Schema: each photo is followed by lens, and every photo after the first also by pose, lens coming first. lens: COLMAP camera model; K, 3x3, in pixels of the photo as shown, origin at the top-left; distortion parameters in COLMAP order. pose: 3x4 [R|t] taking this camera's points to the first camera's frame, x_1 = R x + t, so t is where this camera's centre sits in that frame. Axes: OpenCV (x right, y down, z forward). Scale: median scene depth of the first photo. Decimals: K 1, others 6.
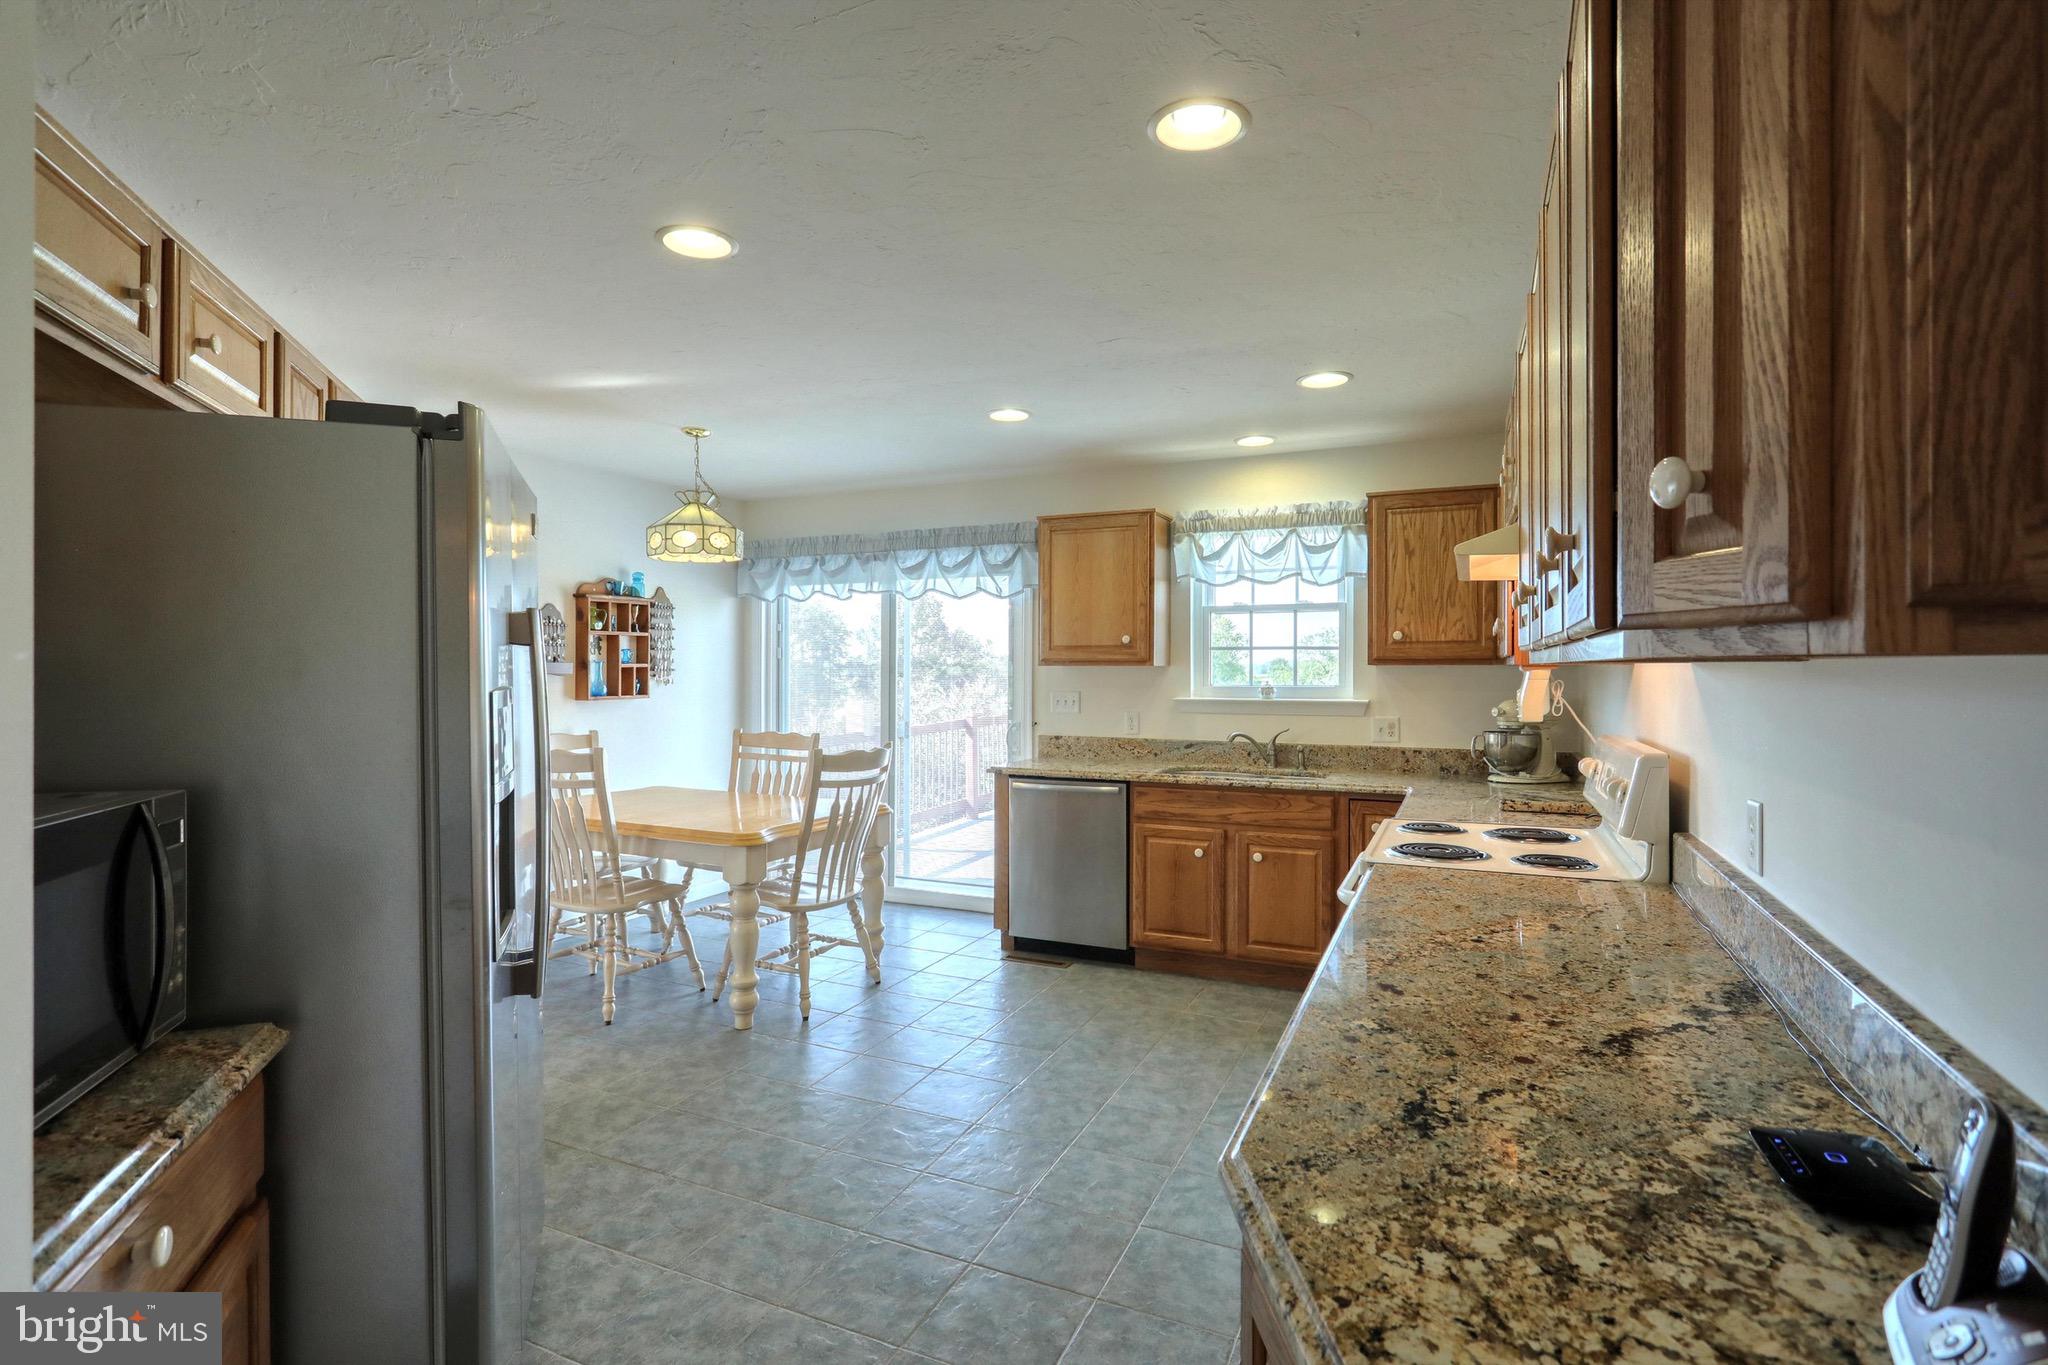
lens RADIAL K [[952.2, 0, 945.9], [0, 952.2, 654.6], [0, 0, 1]] dist [0.020292, 0.000067]
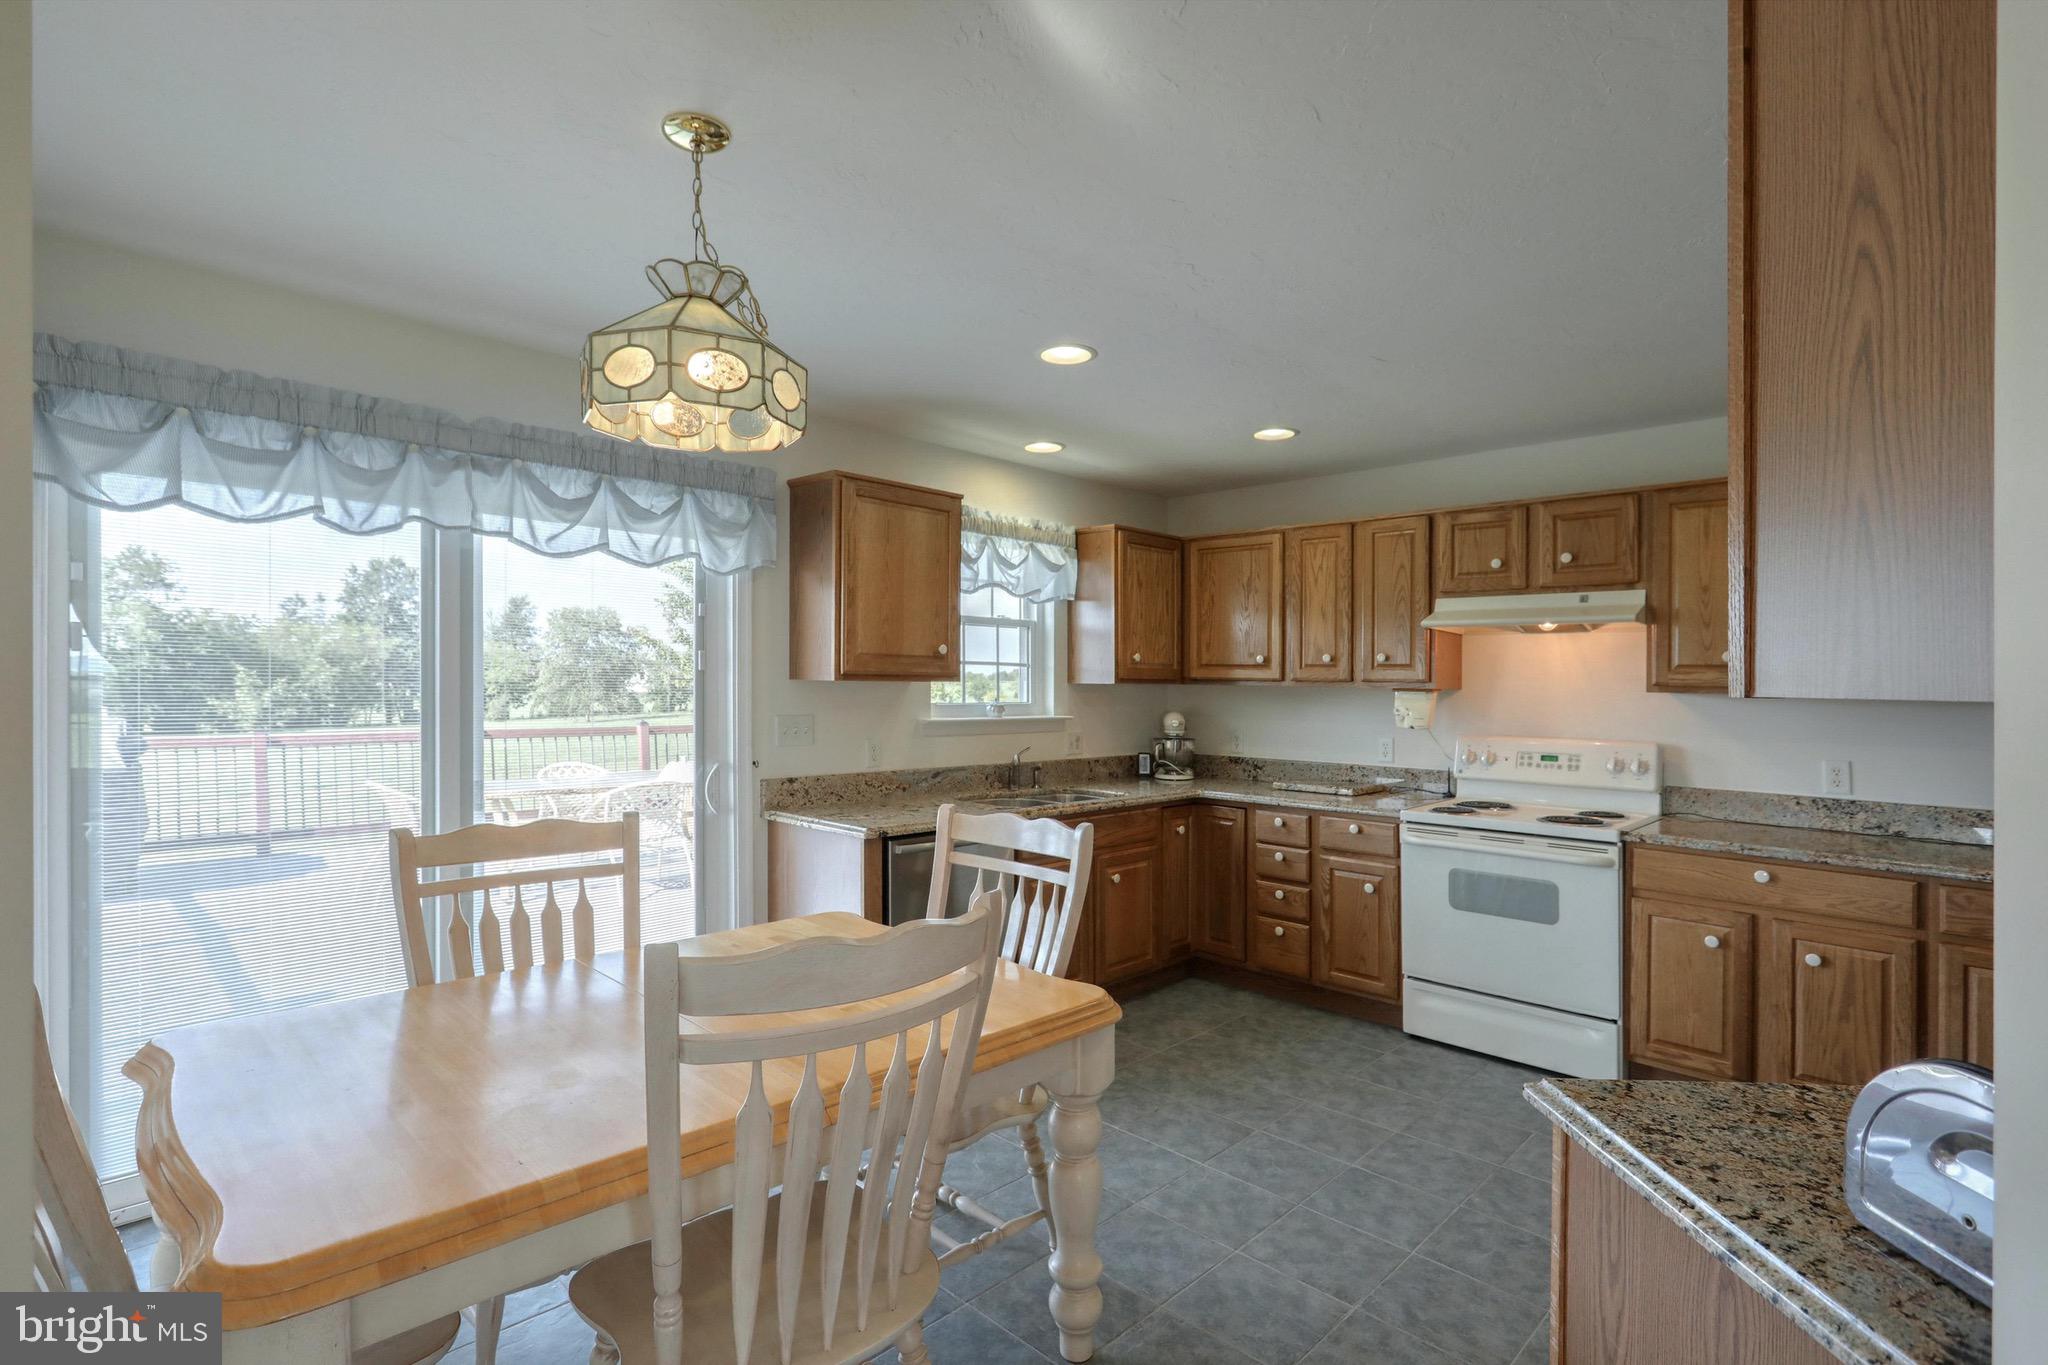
lens RADIAL K [[1025.3, 0, 942.4], [0, 1025.3, 681.3], [0, 0, 1]] dist [-0.001512, -0.000872]
pose [[0.324716, 0.003364, 0.945806, -0.643325], [-0.027261, 0.999612, 0.005804, 0.006182], [-0.945419, -0.027668, 0.324681, 0.725033]]
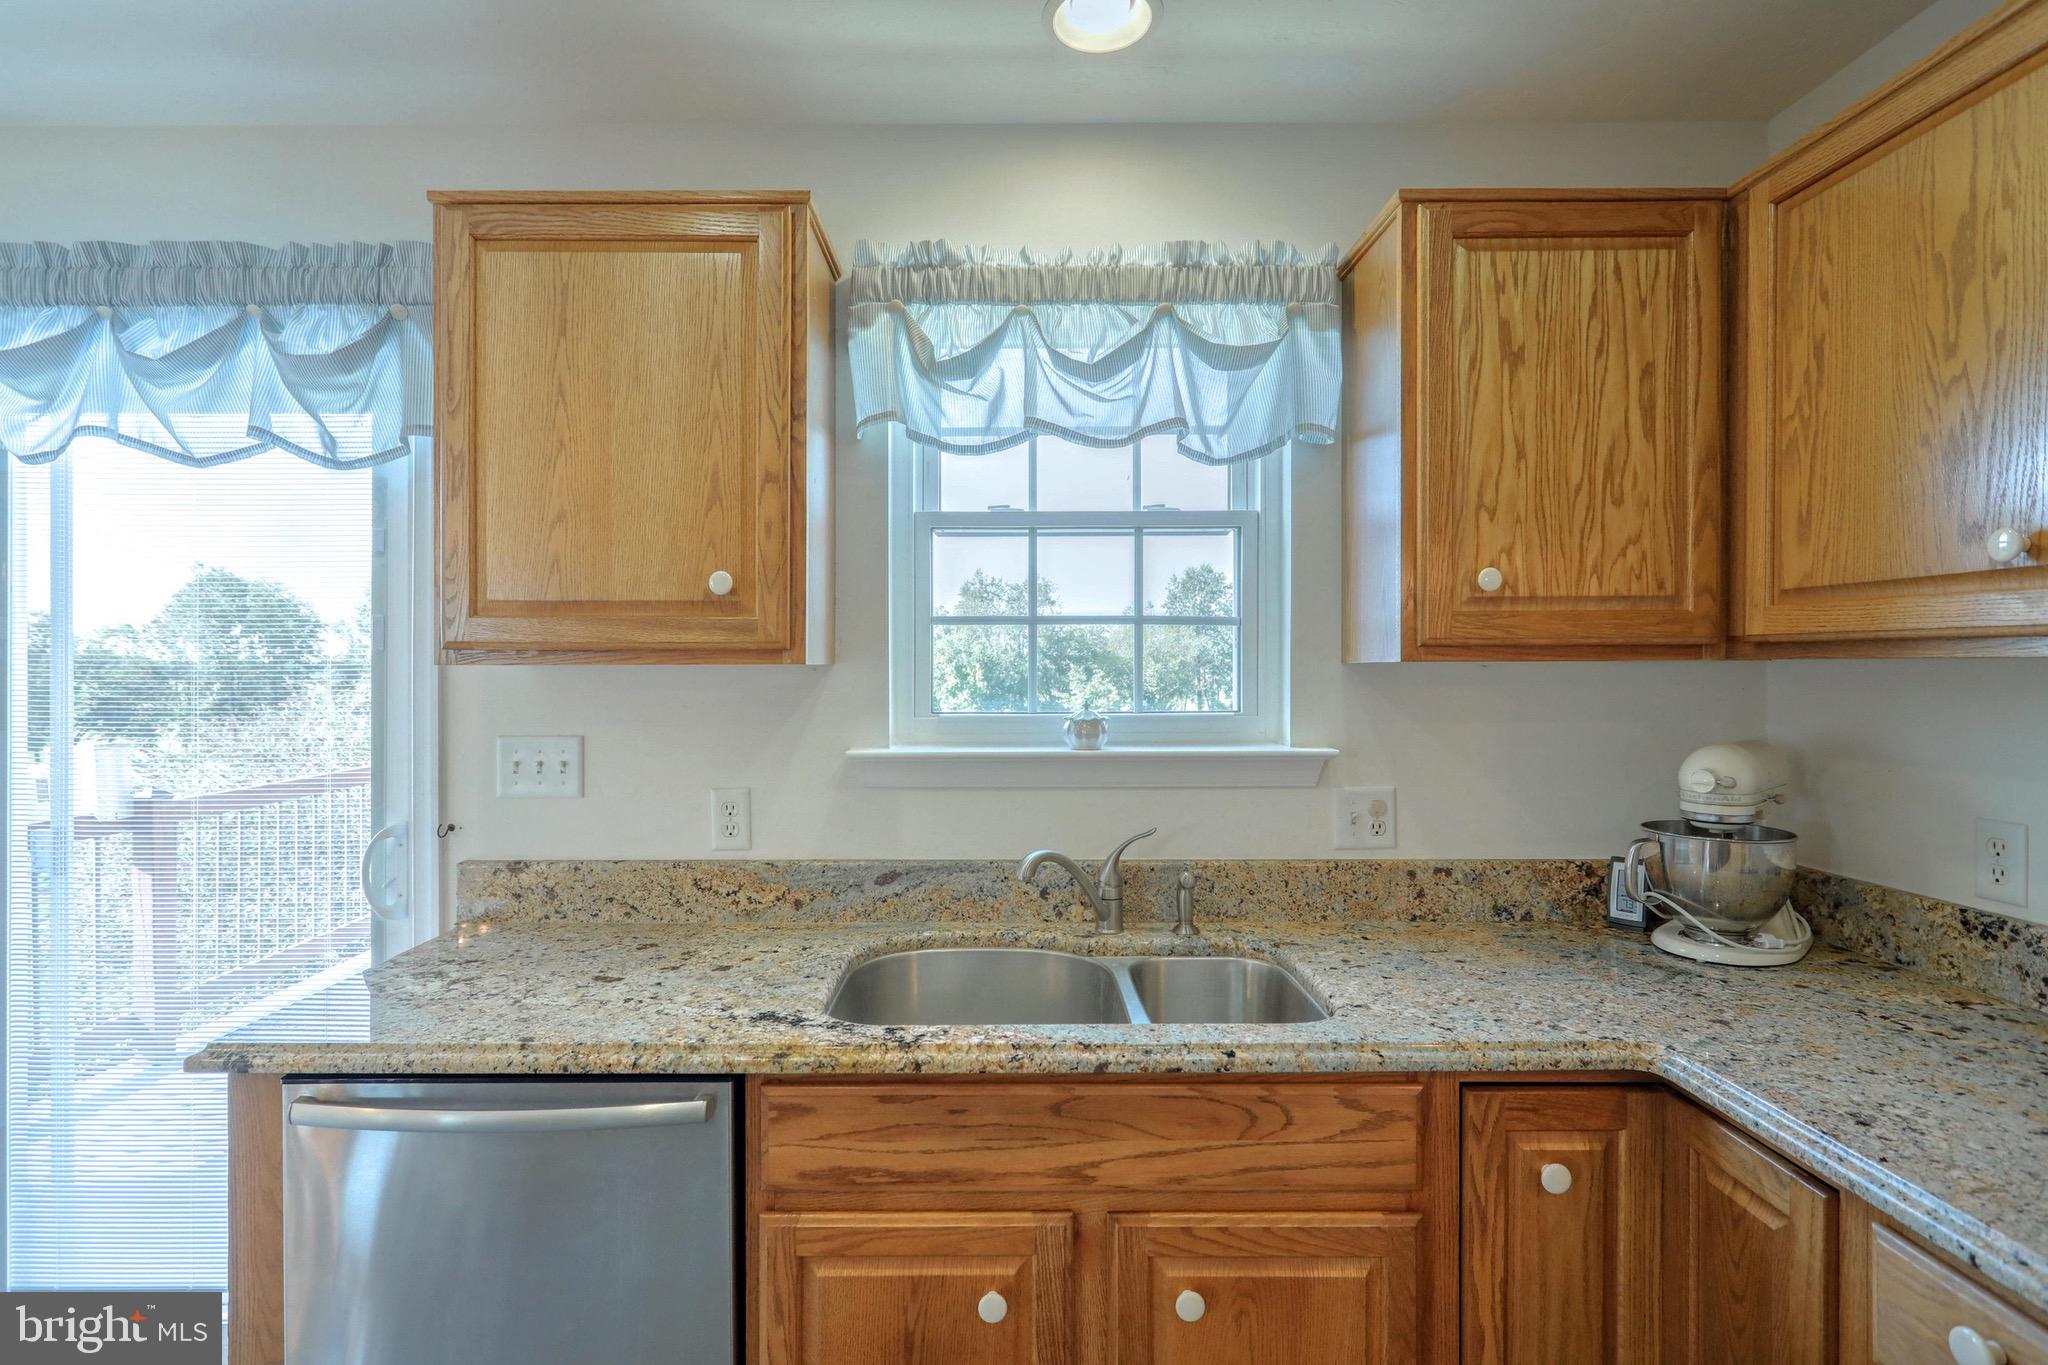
lens RADIAL K [[977.1, 0, 999.5], [0, 977.1, 682.6], [0, 0, 1]] dist [-0.001521, -0.000326]
pose [[0.877097, -0.009084, 0.480228, 0.113301], [-0.004625, 0.999615, 0.027357, 0.008633], [-0.480292, -0.026216, 0.876717, 0.669226]]
